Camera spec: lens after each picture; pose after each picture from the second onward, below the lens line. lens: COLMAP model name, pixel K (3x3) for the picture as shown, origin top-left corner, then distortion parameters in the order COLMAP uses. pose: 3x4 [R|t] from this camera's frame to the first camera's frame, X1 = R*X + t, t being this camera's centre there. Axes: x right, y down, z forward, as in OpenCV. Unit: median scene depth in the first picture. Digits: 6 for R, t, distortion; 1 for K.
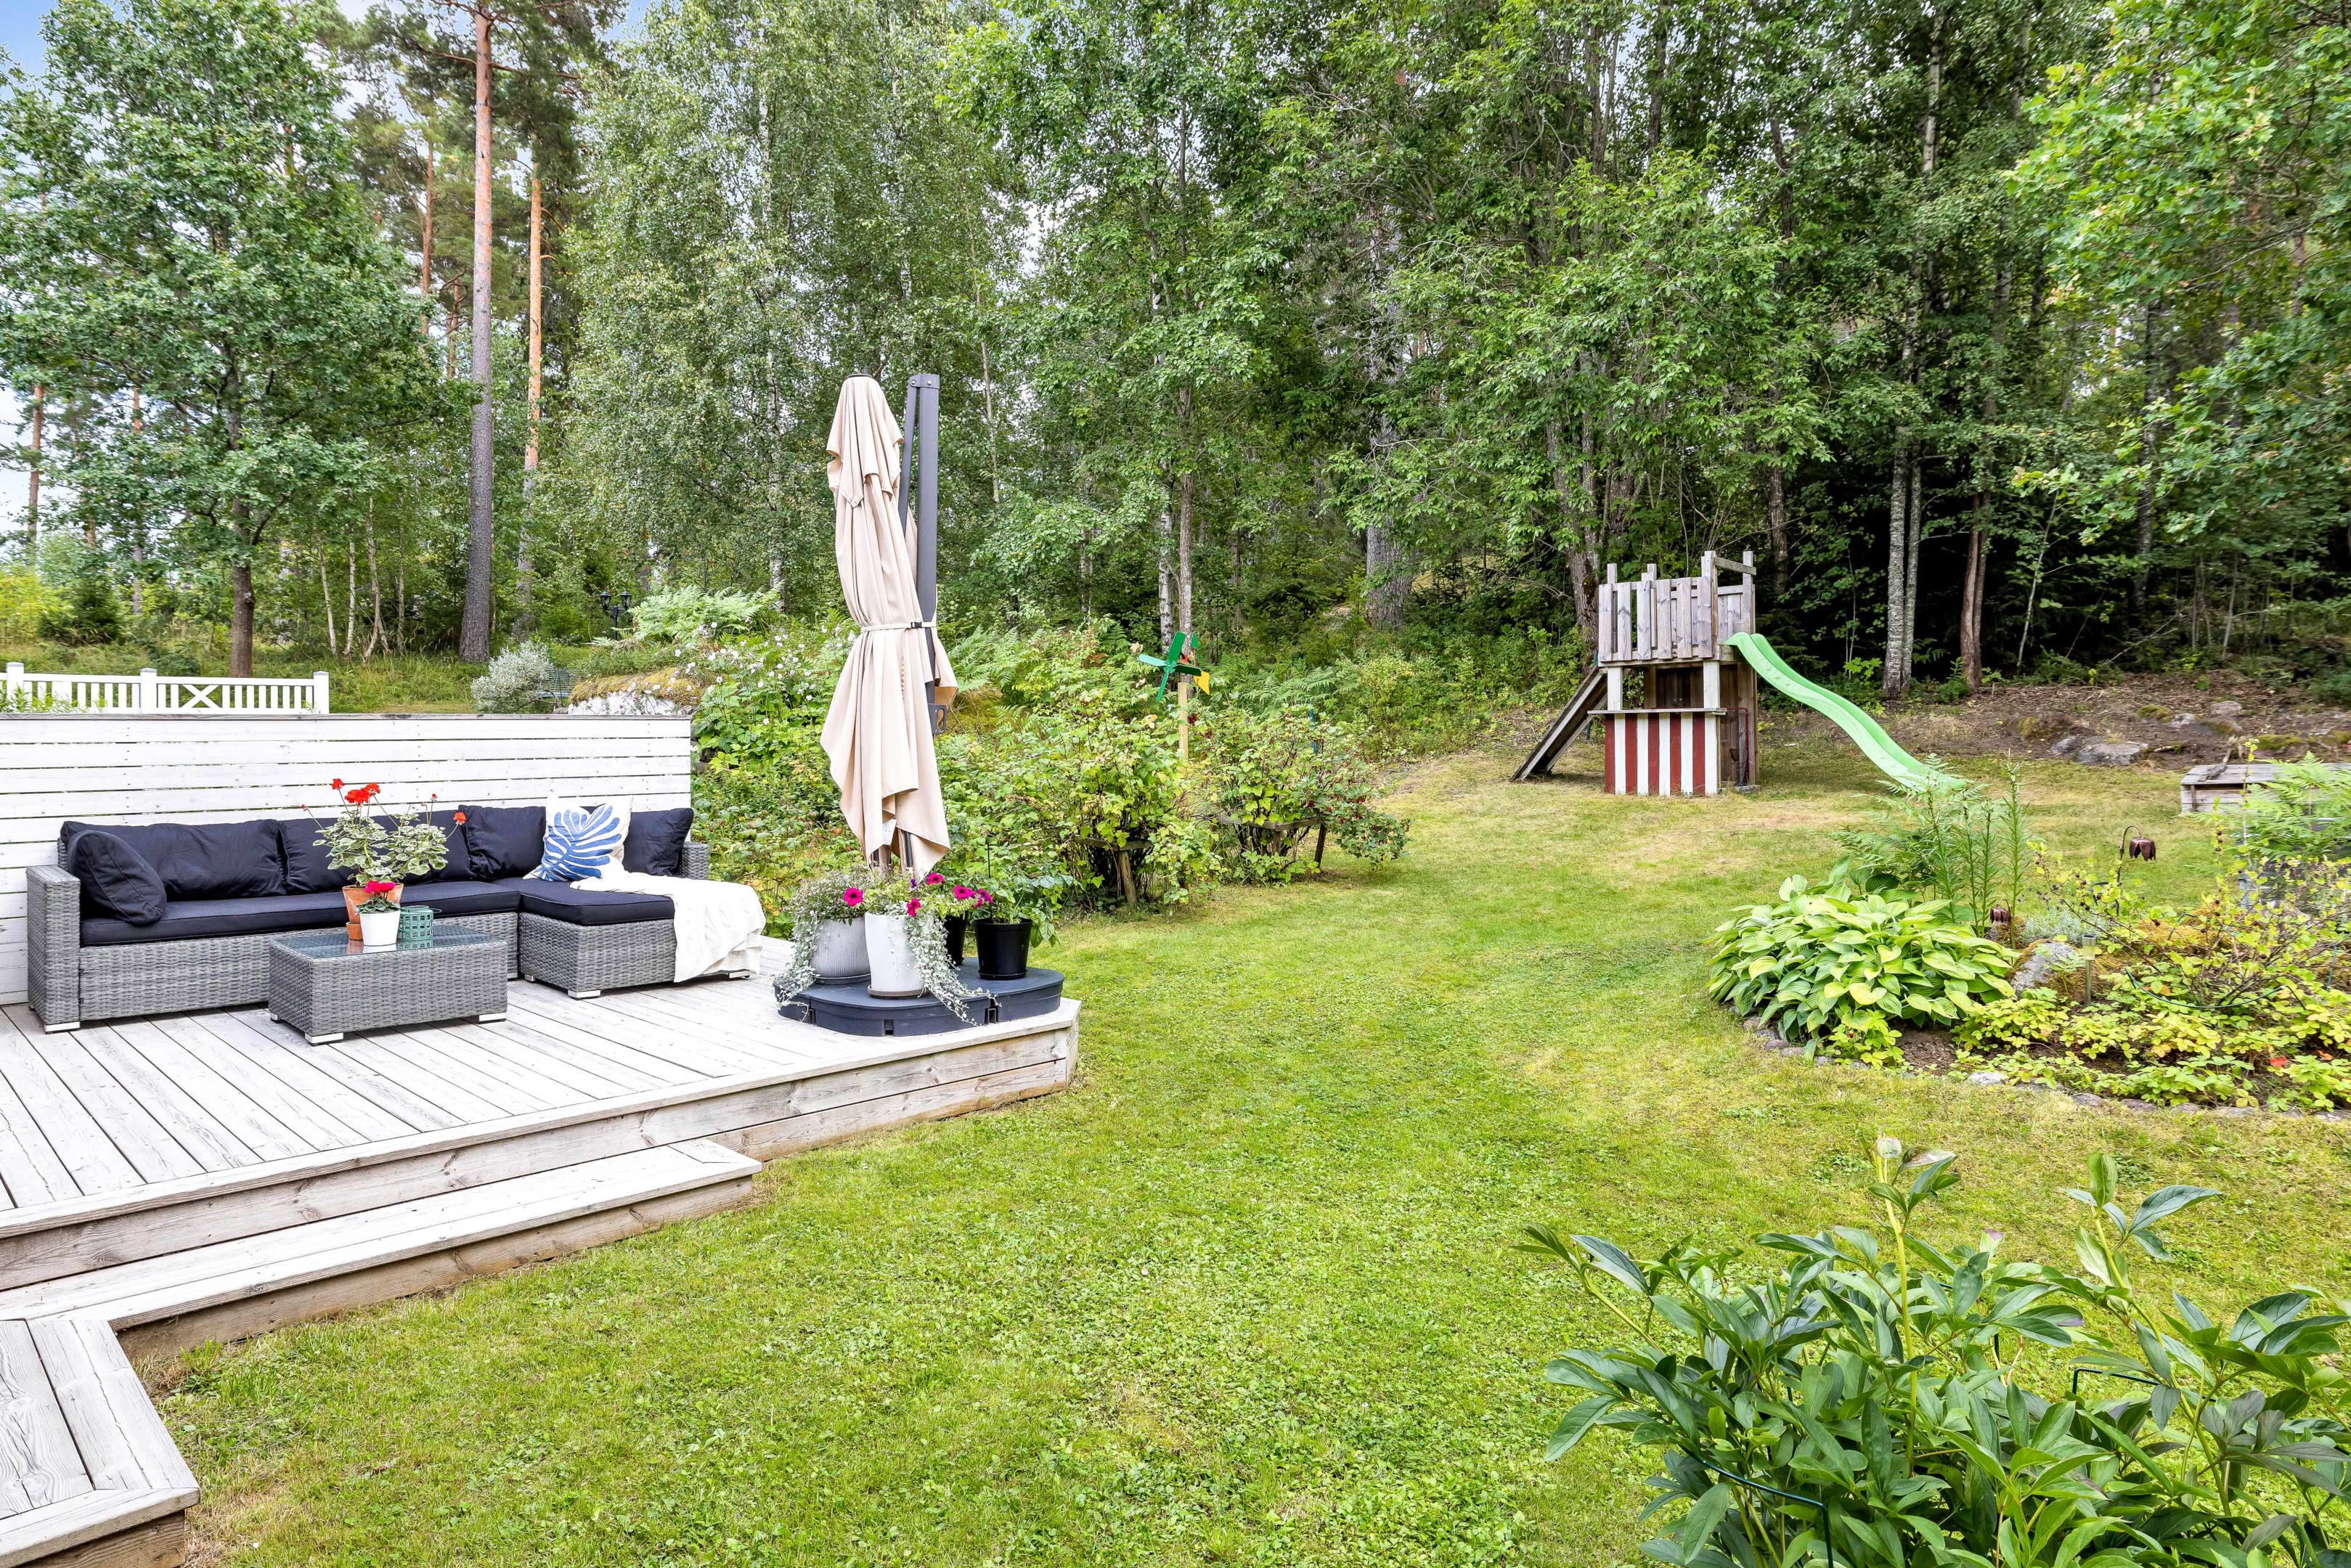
lens RADIAL K [[1407.7, 0, 1179.8], [0, 1407.7, 743.3], [0, 0, 1]] dist [0.001216, 0.000425]
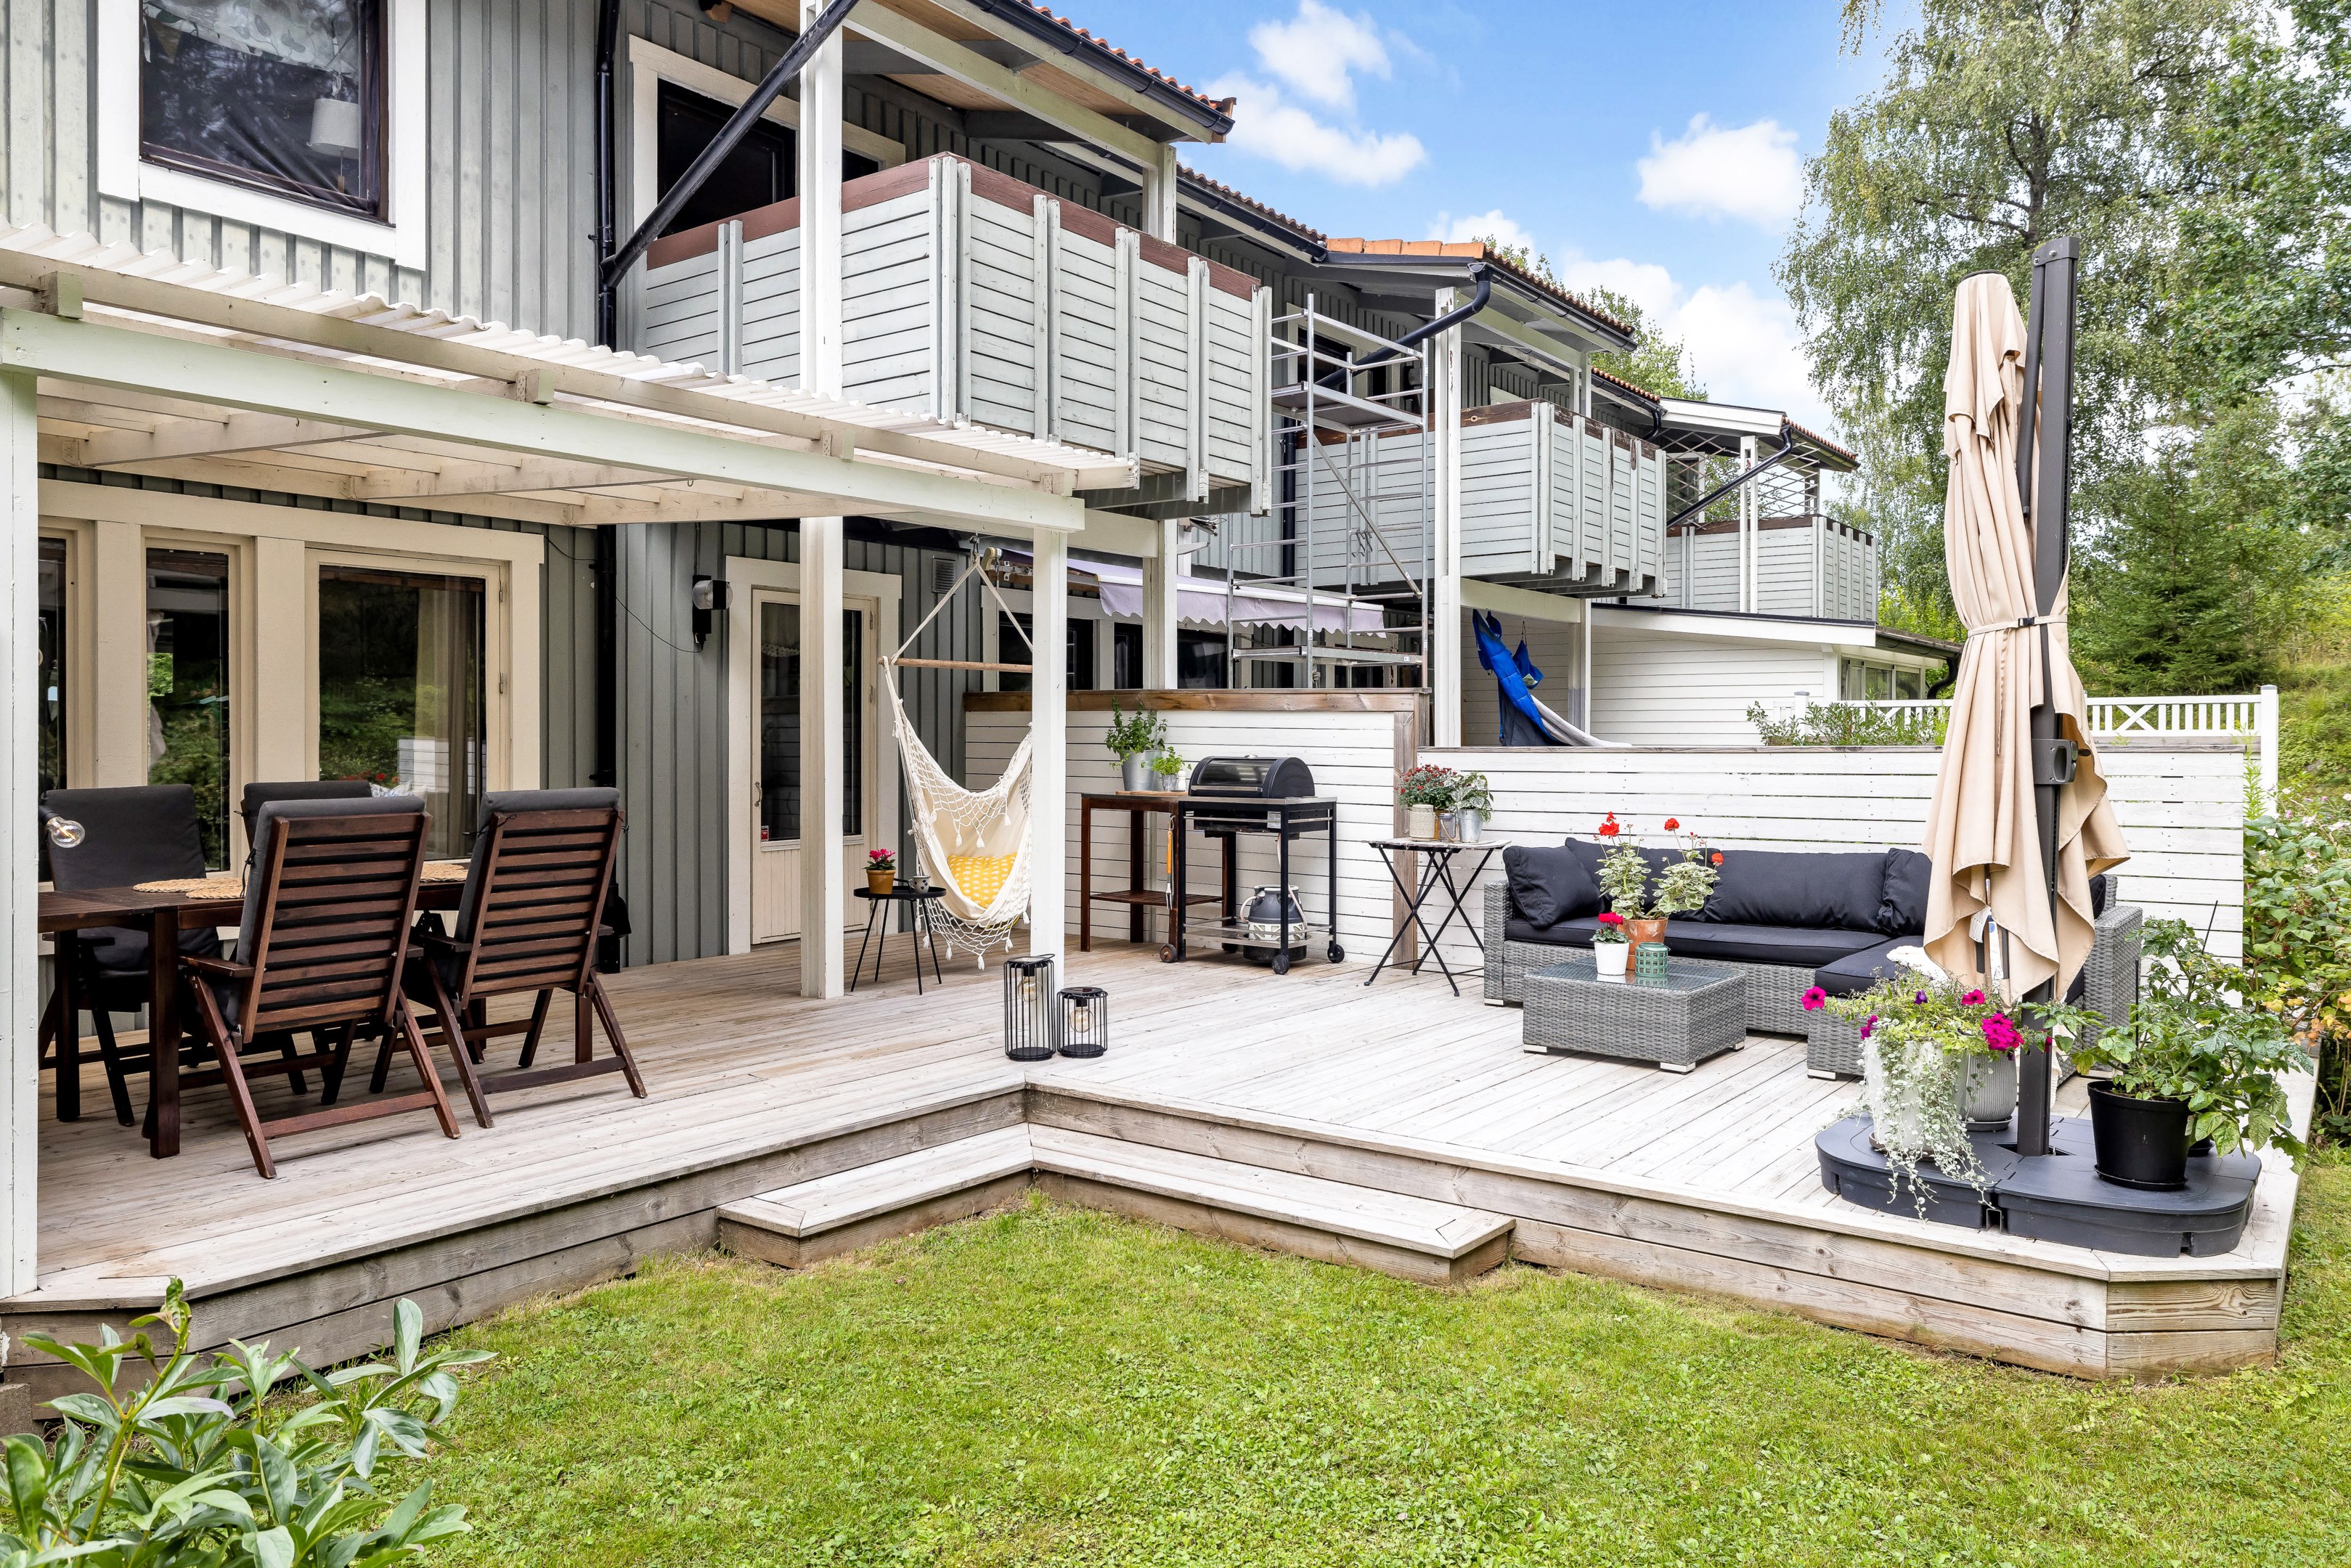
lens RADIAL K [[1588.2, 0, 1175.5], [0, 1588.2, 784.0], [0, 0, 1]] dist [-0.004805, -0.005139]
pose [[0.136490, 0.026432, -0.990289, 0.508584], [-0.008831, 0.999637, 0.025465, -0.022192], [0.990602, 0.005269, 0.136674, 0.492060]]
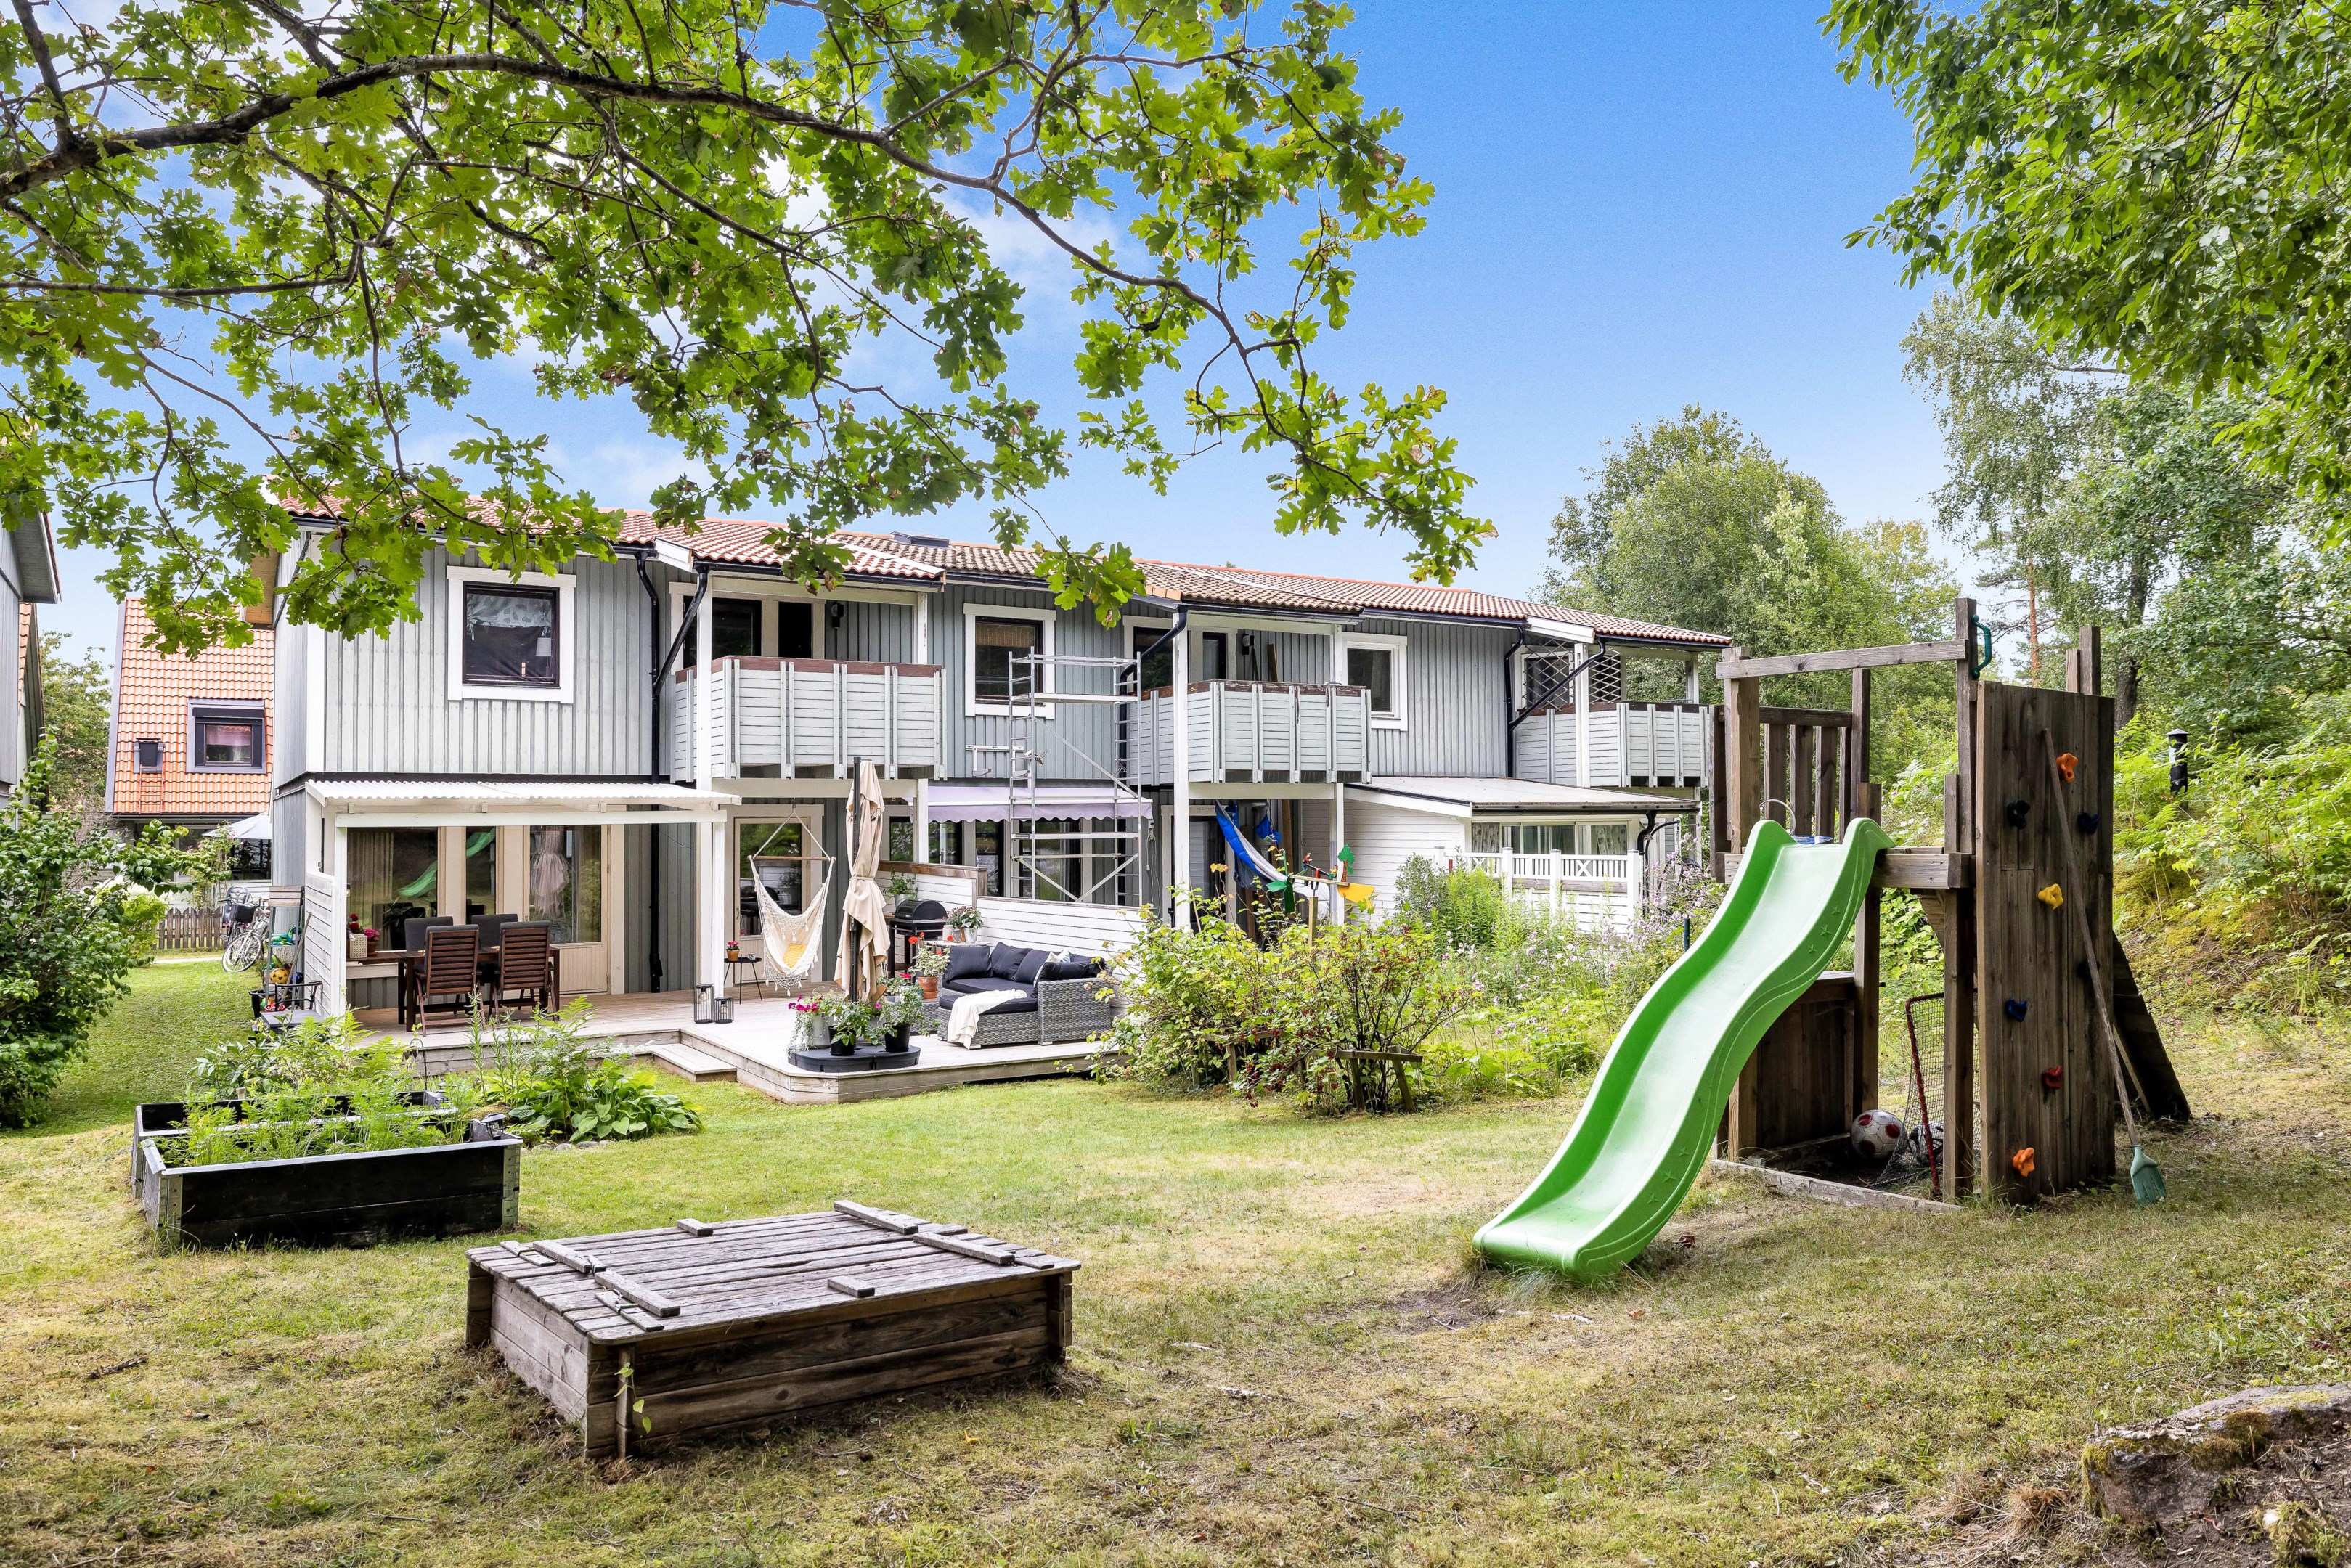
lens RADIAL K [[1588.2, 0, 1175.5], [0, 1588.2, 784.0], [0, 0, 1]] dist [-0.004805, -0.005139]
pose [[-0.246346, -0.018899, -0.968998, 2.080301], [-0.002702, 0.999819, -0.018813, -0.193869], [0.969178, -0.002017, -0.246353, 2.172736]]
